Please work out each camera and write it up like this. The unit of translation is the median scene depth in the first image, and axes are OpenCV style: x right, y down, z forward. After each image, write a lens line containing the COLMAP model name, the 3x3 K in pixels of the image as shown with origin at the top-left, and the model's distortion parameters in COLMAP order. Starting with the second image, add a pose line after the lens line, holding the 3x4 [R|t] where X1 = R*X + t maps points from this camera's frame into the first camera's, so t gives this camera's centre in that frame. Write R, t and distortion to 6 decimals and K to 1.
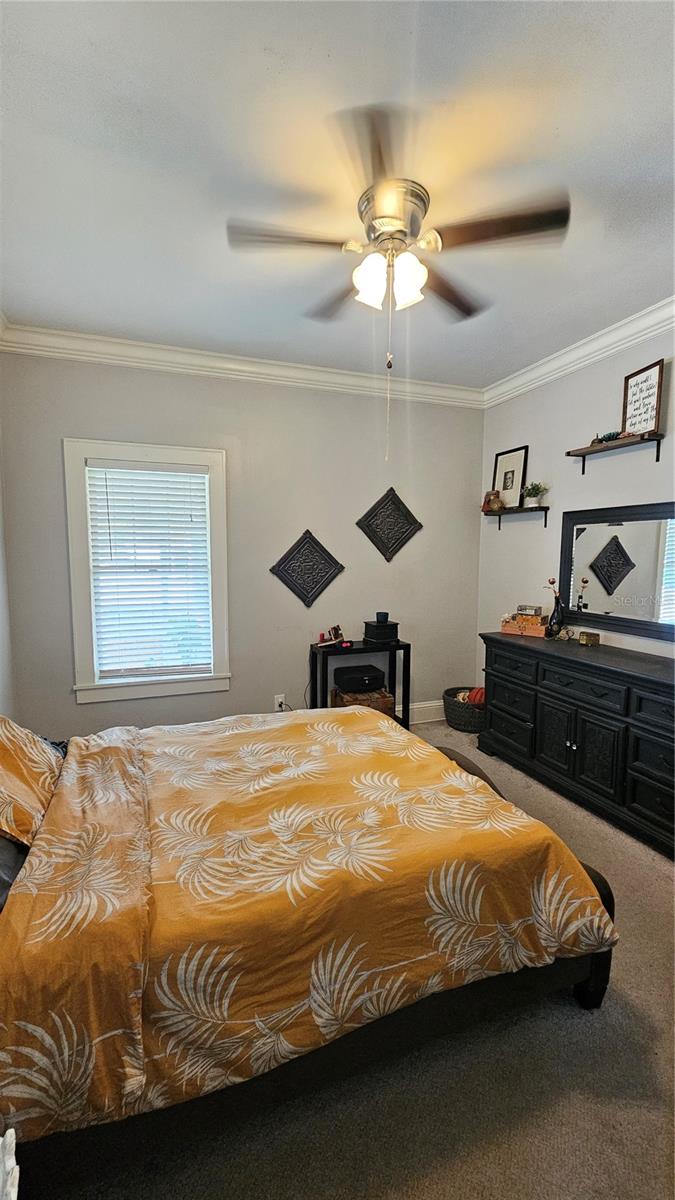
lens RADIAL K [[483.3, 0, 327.9], [0, 483.3, 600.0], [0, 0, 1]] dist [0.002040, -0.001179]
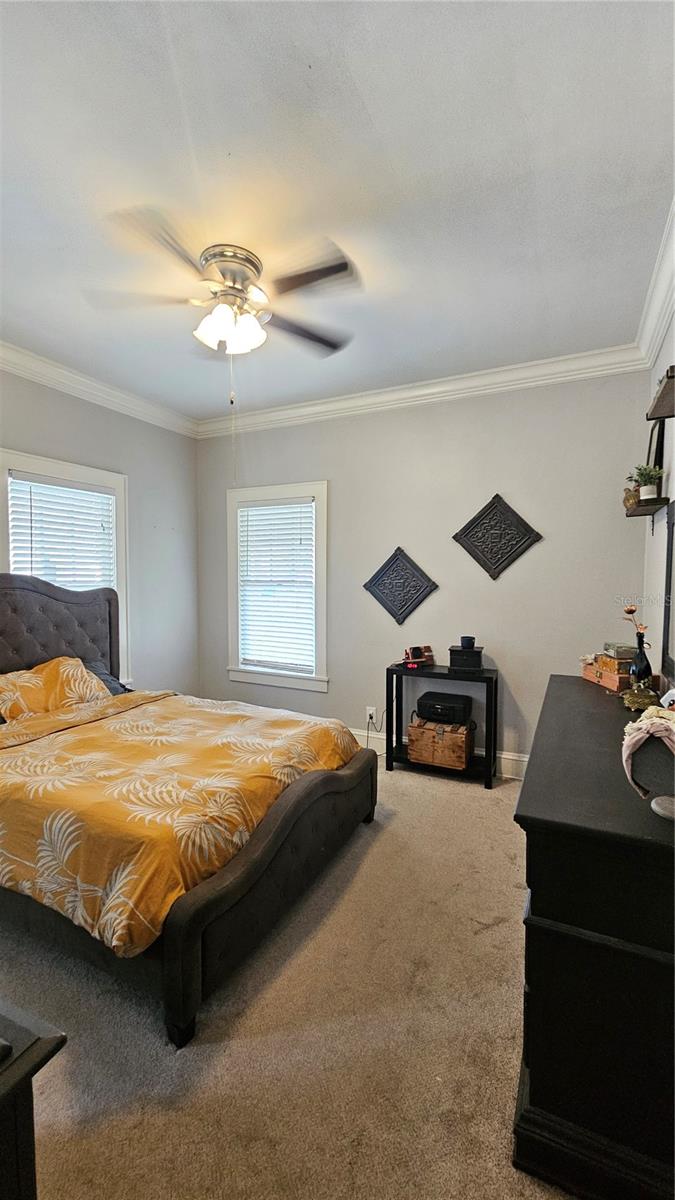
lens RADIAL K [[483.3, 0, 331.0], [0, 483.3, 598.6], [0, 0, 1]] dist [0.002040, -0.001179]
pose [[0.694506, 0.037330, -0.718518, 0.649911], [-0.070919, 0.997342, -0.016733, -0.013092], [0.715983, 0.062578, 0.695307, 0.234727]]
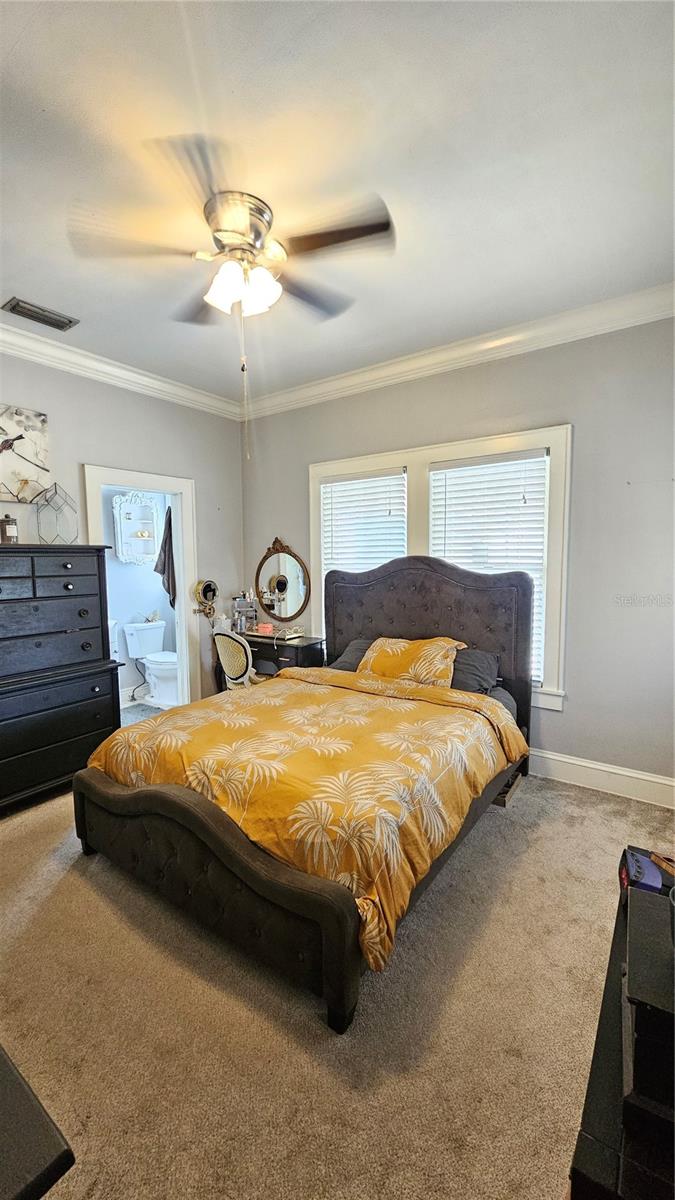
lens RADIAL K [[483.3, 0, 338.9], [0, 483.3, 604.1], [0, 0, 1]] dist [0.002040, -0.001179]
pose [[-0.819582, 0.057393, -0.570080, 0.336614], [-0.050032, 0.984001, 0.170994, -0.101976], [0.570773, 0.168666, -0.803598, 1.180405]]
